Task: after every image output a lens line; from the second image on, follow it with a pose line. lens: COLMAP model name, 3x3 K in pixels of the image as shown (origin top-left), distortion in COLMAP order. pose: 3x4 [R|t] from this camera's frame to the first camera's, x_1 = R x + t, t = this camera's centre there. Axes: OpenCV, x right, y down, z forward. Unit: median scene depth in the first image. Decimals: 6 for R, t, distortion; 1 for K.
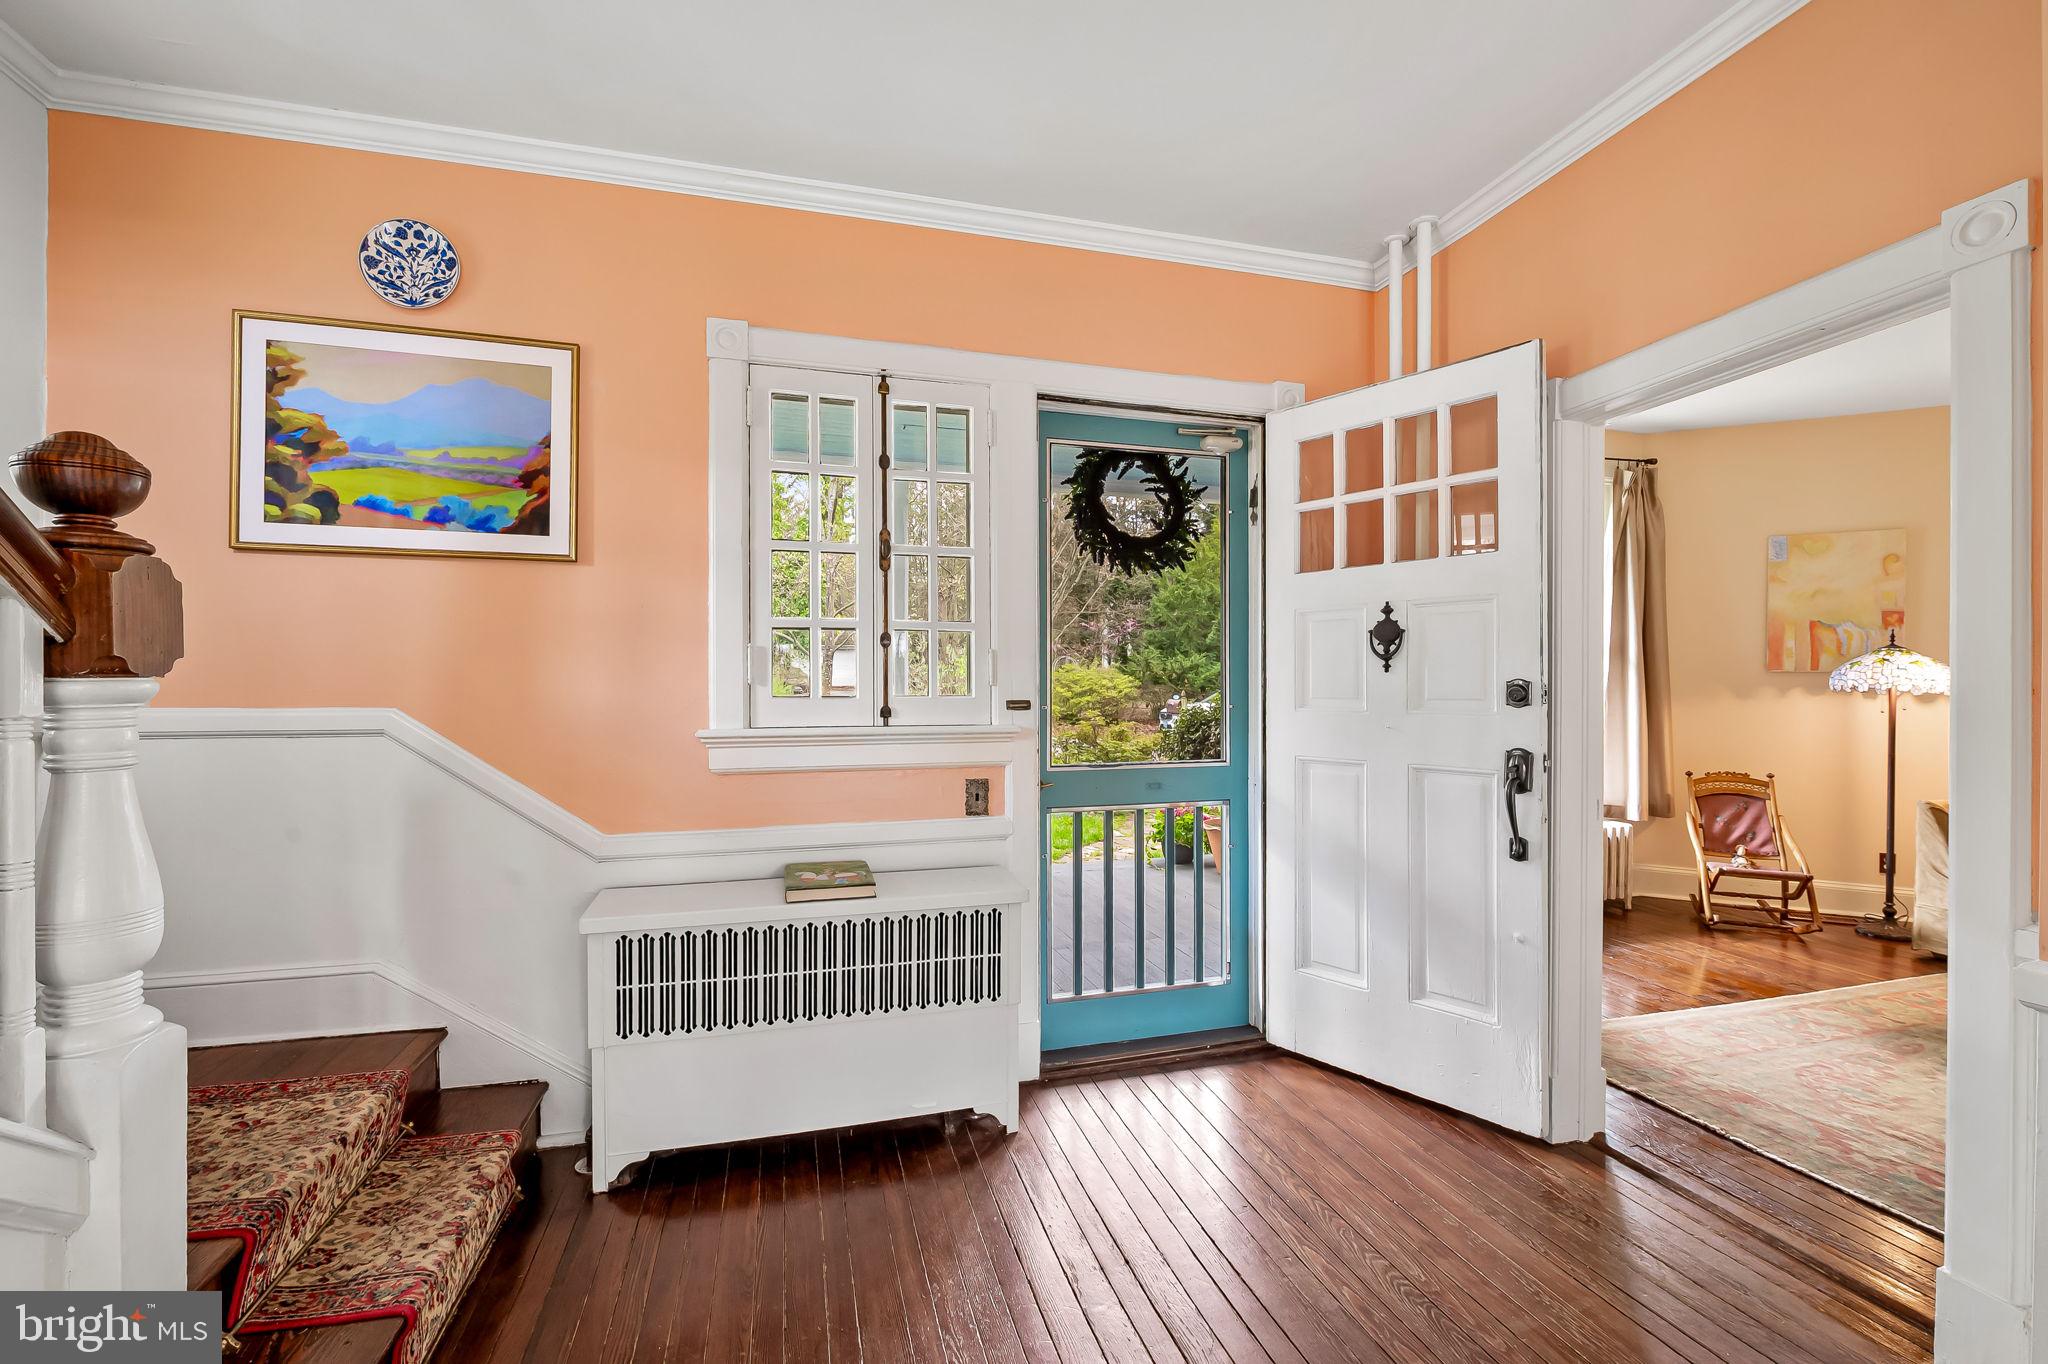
lens RADIAL K [[831.1, 0, 1011.4], [0, 831.1, 696.1], [0, 0, 1]] dist [-0.002431, -0.000871]
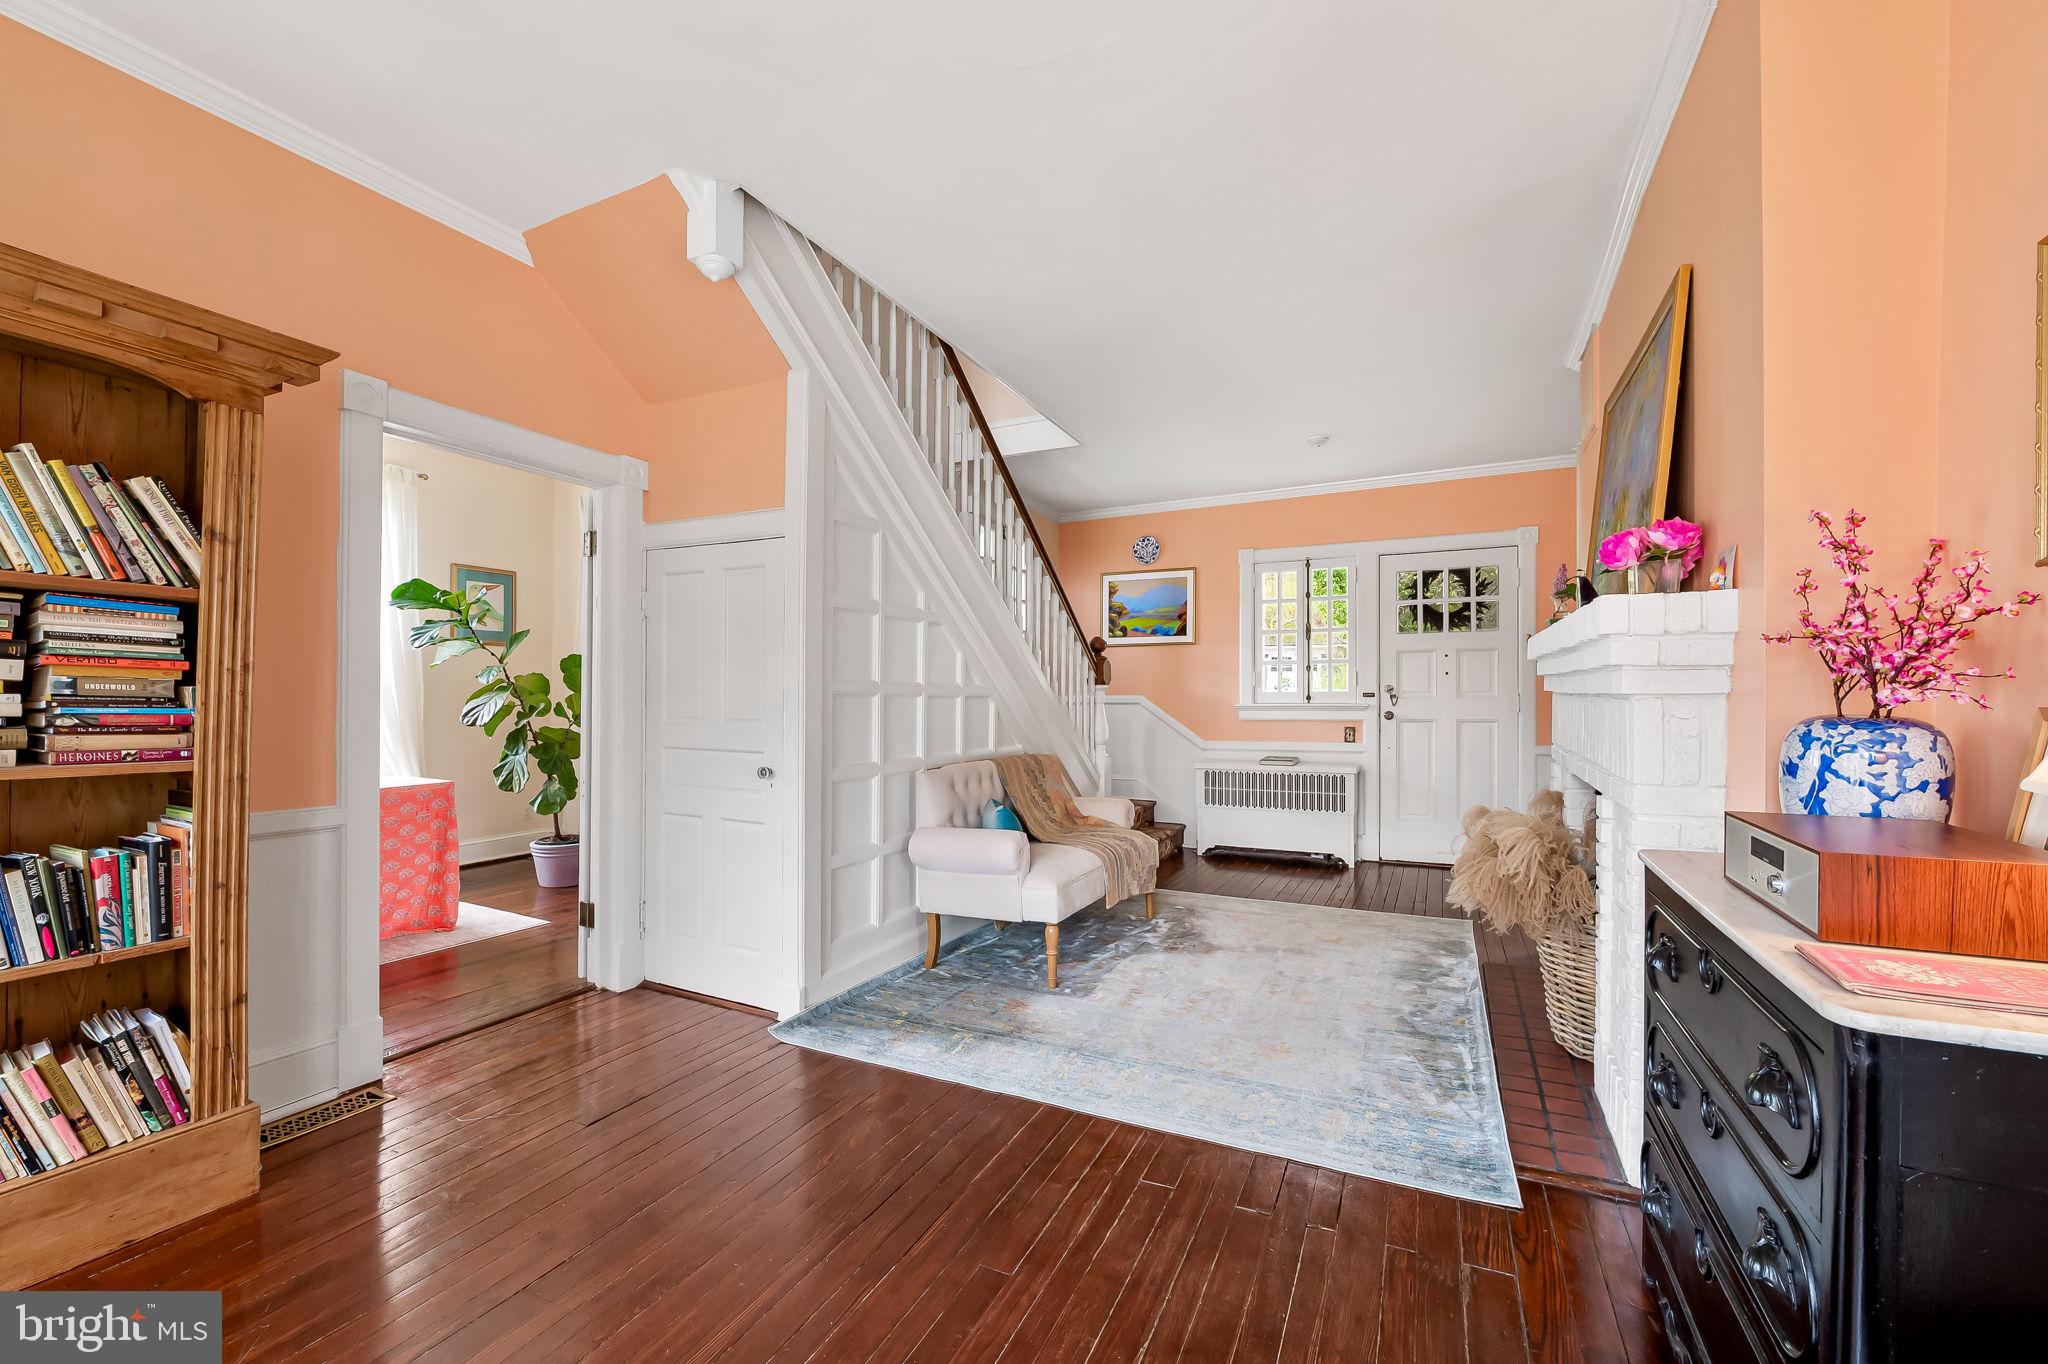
lens RADIAL K [[831.1, 0, 1017.3], [0, 831.1, 698.2], [0, 0, 1]] dist [-0.002431, -0.000871]
pose [[0.739539, 0.001662, -0.673112, 0.962920], [-0.001267, 0.999999, 0.001078, 0.022254], [0.673113, 0.000055, 0.739540, -1.548116]]
